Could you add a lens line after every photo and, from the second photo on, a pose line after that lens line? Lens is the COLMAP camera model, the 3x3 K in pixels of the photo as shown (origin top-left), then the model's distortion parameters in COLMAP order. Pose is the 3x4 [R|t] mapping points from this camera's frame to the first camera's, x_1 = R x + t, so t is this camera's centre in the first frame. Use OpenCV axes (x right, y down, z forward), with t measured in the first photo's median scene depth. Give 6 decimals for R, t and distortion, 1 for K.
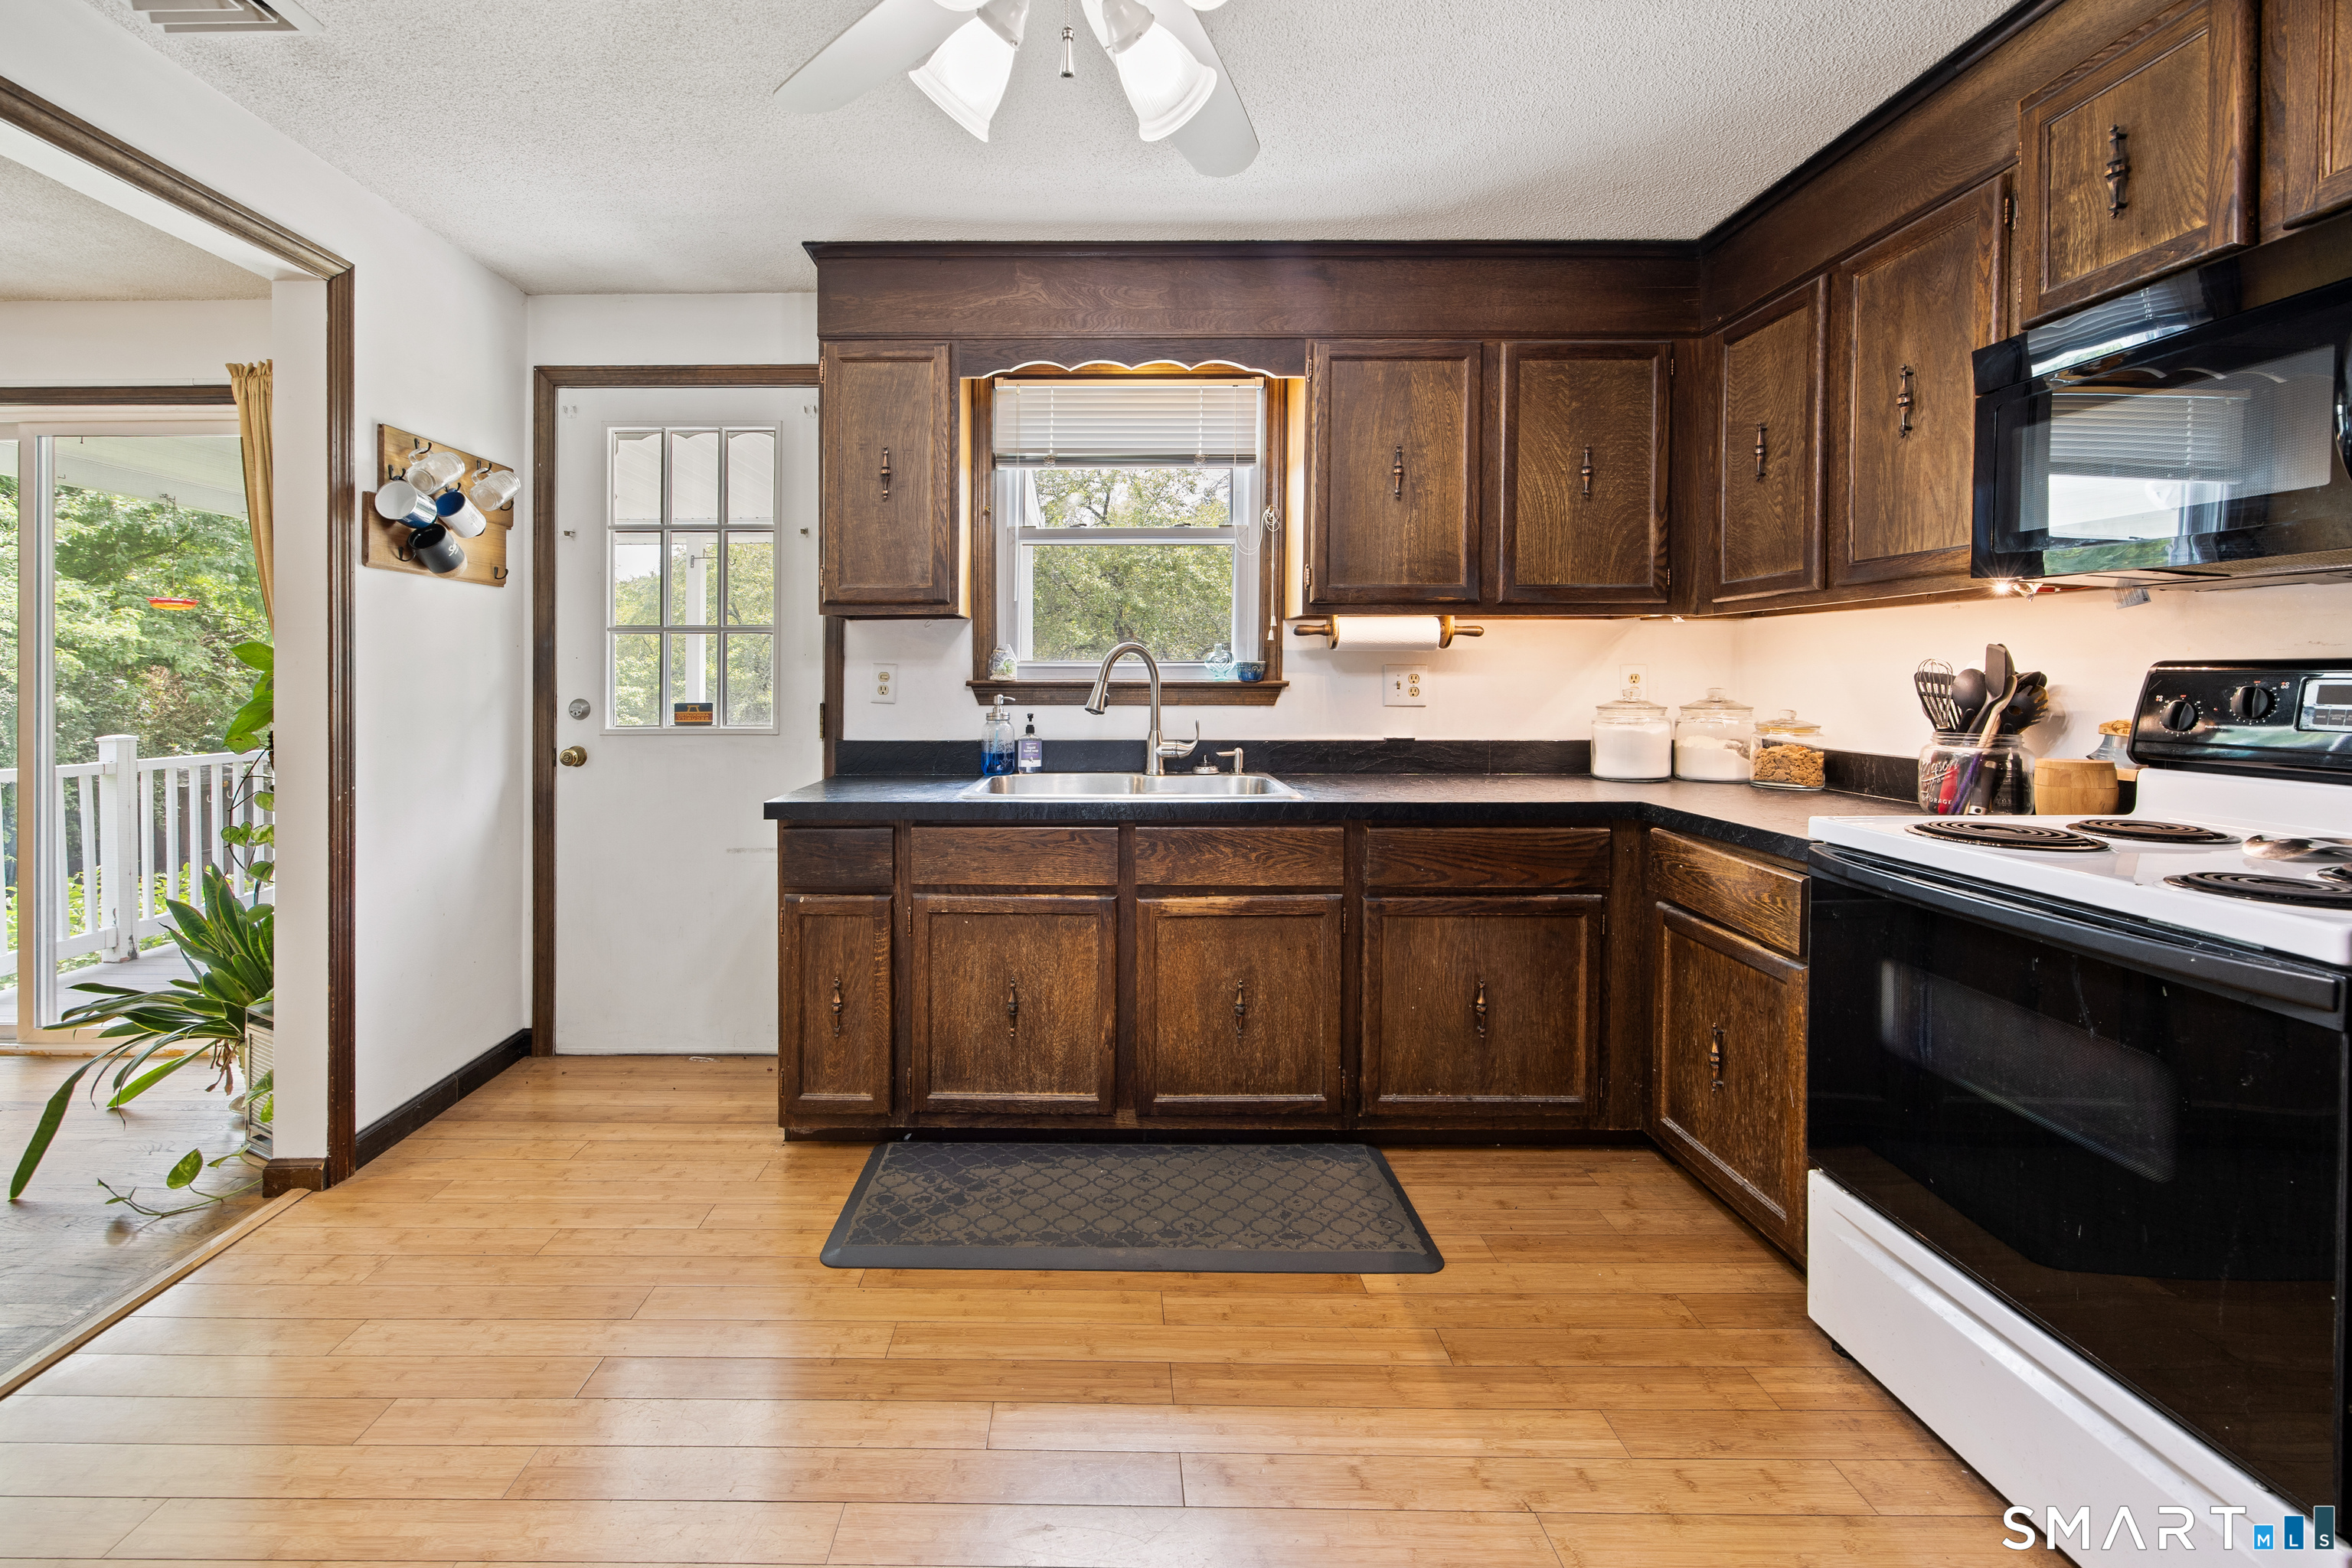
lens RADIAL K [[982.0, 0, 1117.8], [0, 982.0, 674.4], [0, 0, 1]] dist [0.000276, 0.000074]
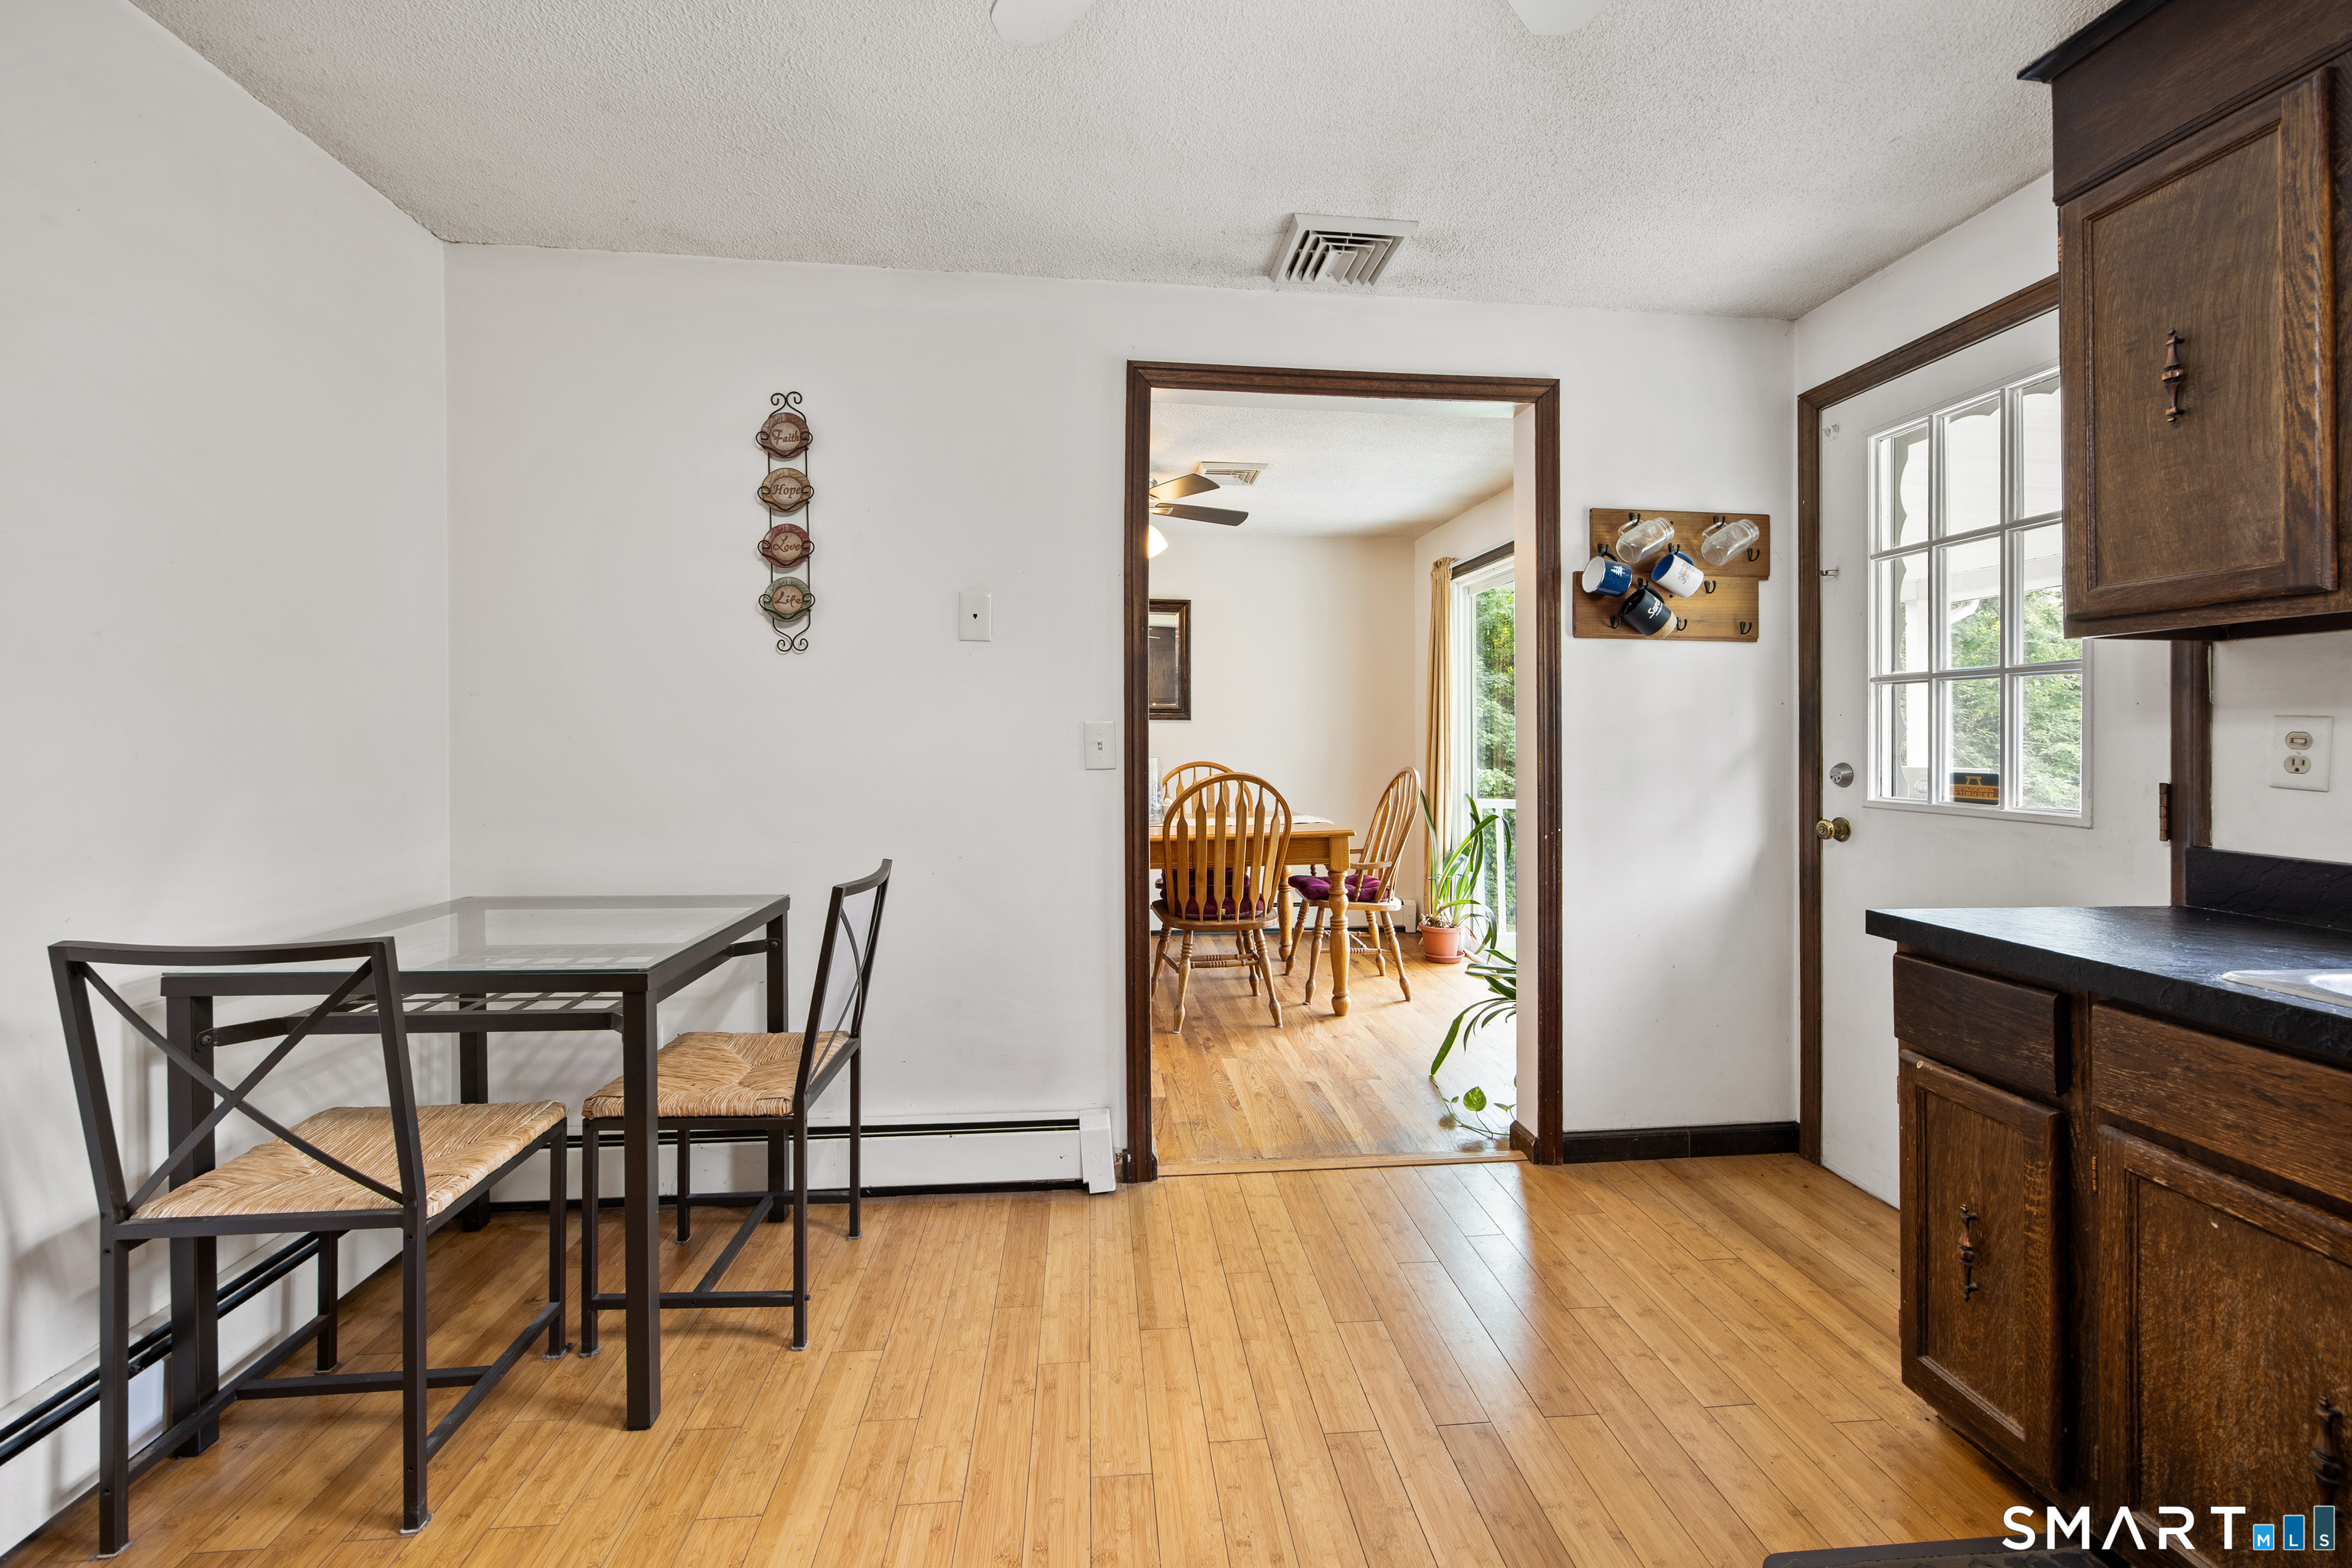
lens RADIAL K [[952.2, 0, 1169.7], [0, 952.2, 725.1], [0, 0, 1]] dist [-0.000016, -0.000053]
pose [[0.084569, -0.006004, -0.996400, 0.257383], [-0.011649, 0.999908, -0.007013, 0.005519], [0.996350, 0.012200, 0.084491, 0.379230]]
